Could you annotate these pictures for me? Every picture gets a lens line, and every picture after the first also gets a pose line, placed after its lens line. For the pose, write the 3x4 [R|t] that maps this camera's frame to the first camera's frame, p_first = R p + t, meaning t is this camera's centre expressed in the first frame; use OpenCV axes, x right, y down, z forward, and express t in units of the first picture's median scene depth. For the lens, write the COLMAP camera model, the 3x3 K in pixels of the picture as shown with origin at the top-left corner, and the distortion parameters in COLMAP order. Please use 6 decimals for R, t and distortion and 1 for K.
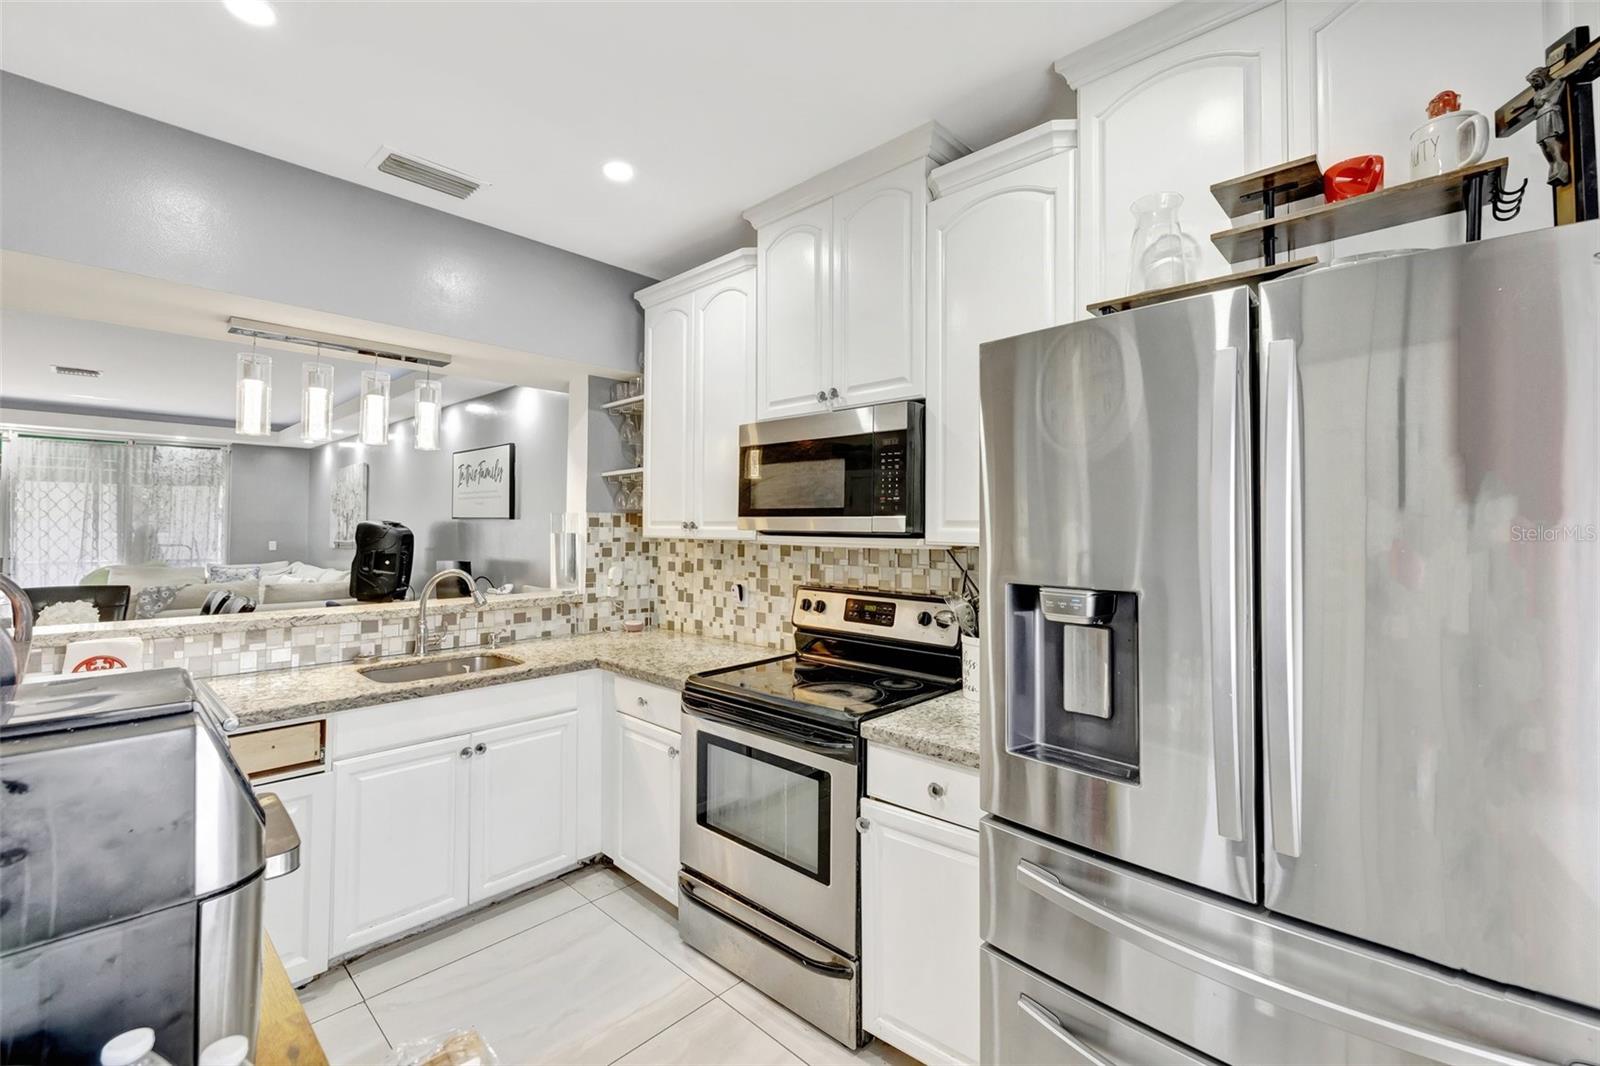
lens RADIAL K [[685.5, 0, 789.8], [0, 685.5, 508.9], [0, 0, 1]] dist [-0.000499, 0.000196]
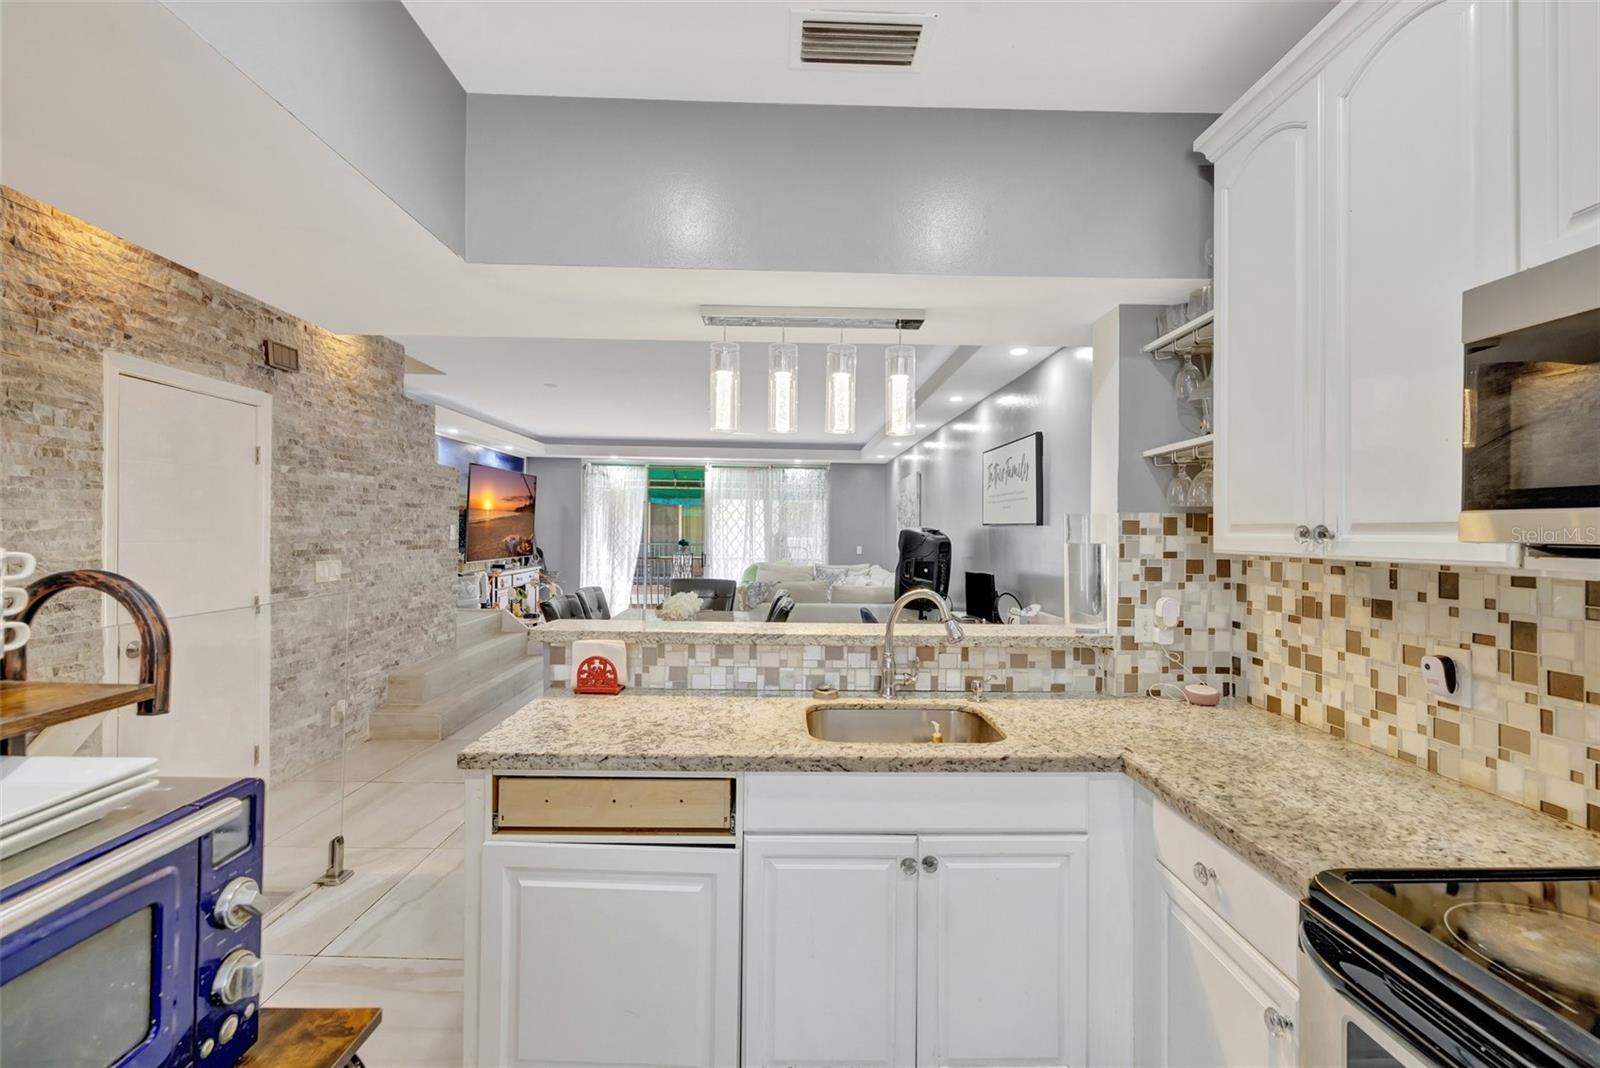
lens RADIAL K [[677.1, 0, 797.6], [0, 677.1, 521.1], [0, 0, 1]] dist [0.000989, 0.000610]
pose [[0.704931, -0.006714, -0.709244, -0.054889], [0.009843, 0.999952, 0.000317, 0.010795], [0.709208, -0.007205, 0.704963, 0.342387]]
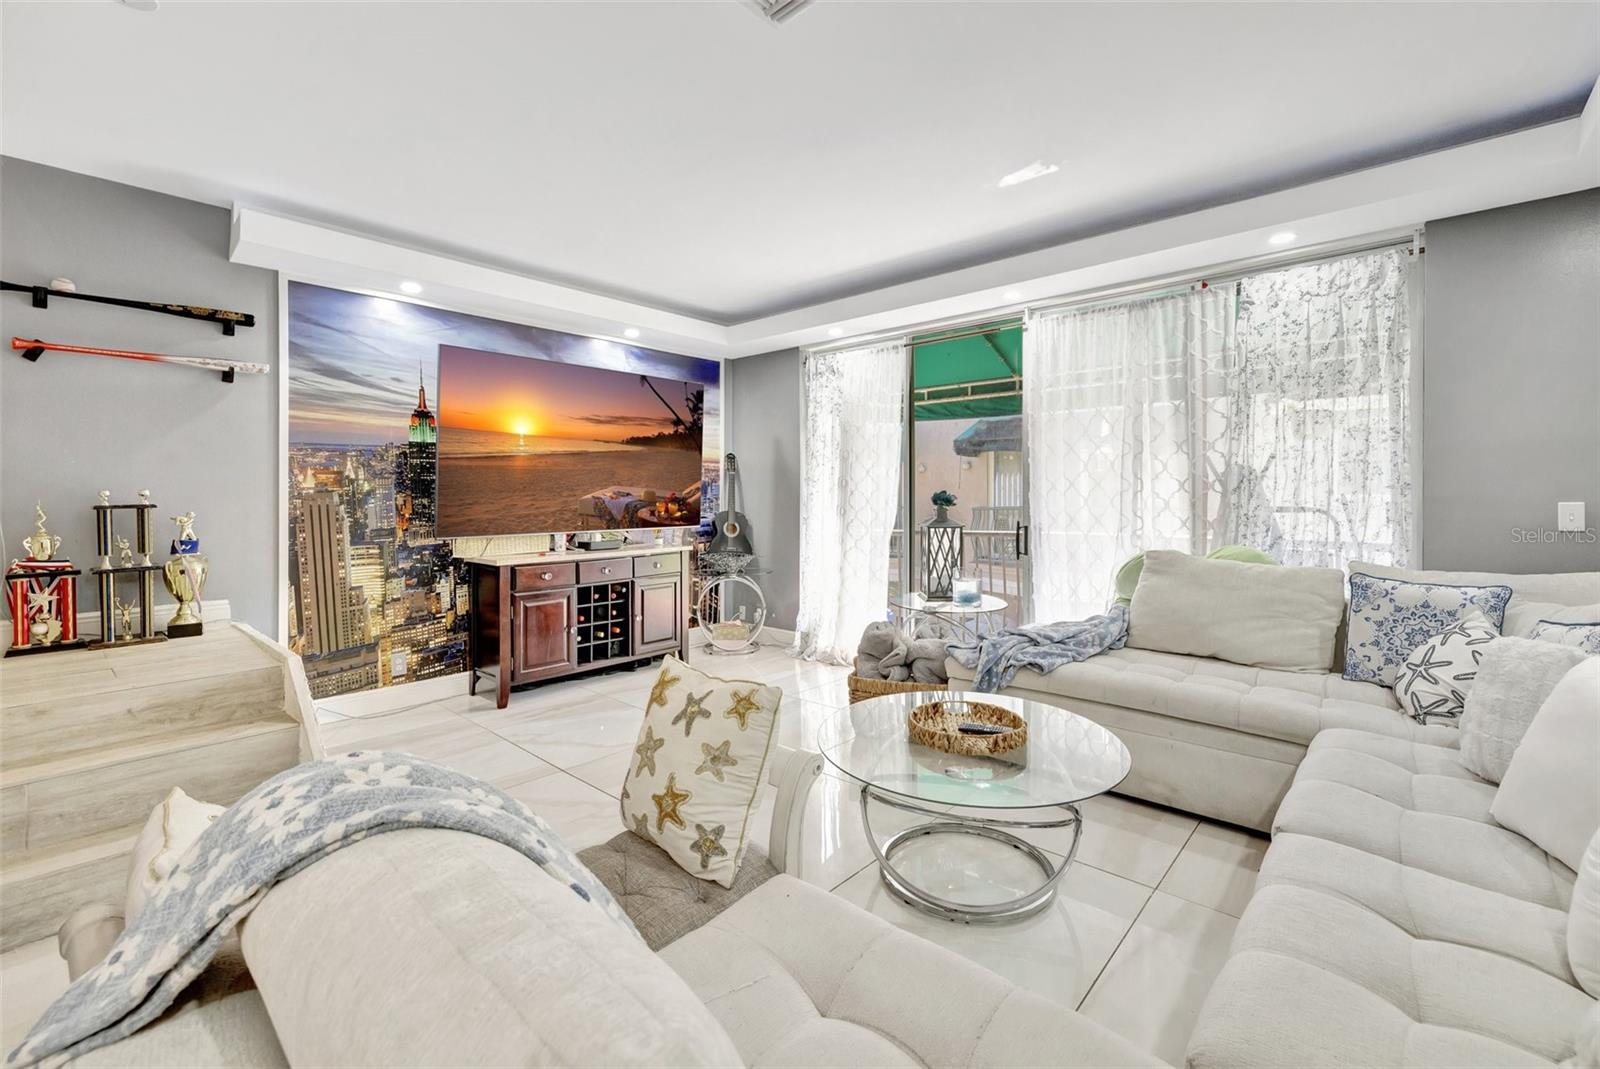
lens RADIAL K [[685.5, 0, 789.8], [0, 685.5, 510.4], [0, 0, 1]] dist [-0.000499, 0.000196]
pose [[0.033159, 0.013666, -0.999357, -1.264377], [0.031380, 0.999399, 0.014708, 0.096042], [0.998957, -0.031848, 0.032710, 1.761270]]
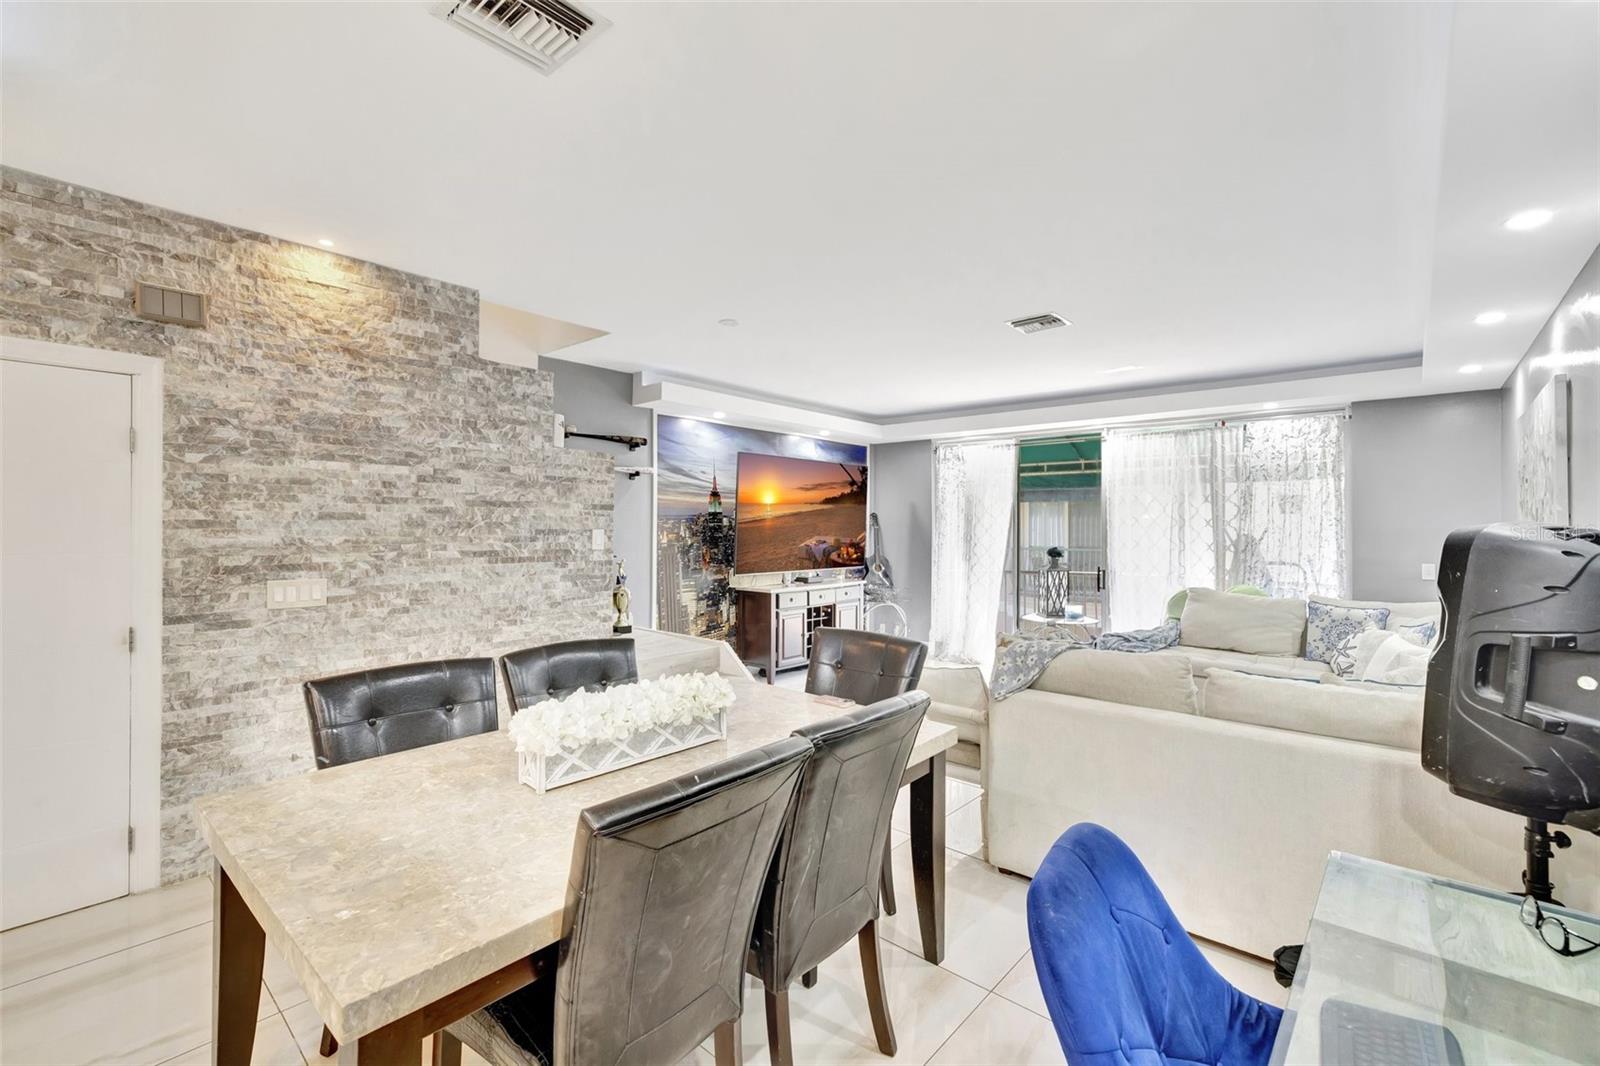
lens RADIAL K [[686.6, 0, 792.3], [0, 686.6, 527.8], [0, 0, 1]] dist [0.001966, 0.000408]
pose [[0.038884, -0.005417, -0.999229, -0.578979], [0.021565, 0.999757, -0.004580, 0.023660], [0.999011, -0.021370, 0.038991, 1.258016]]
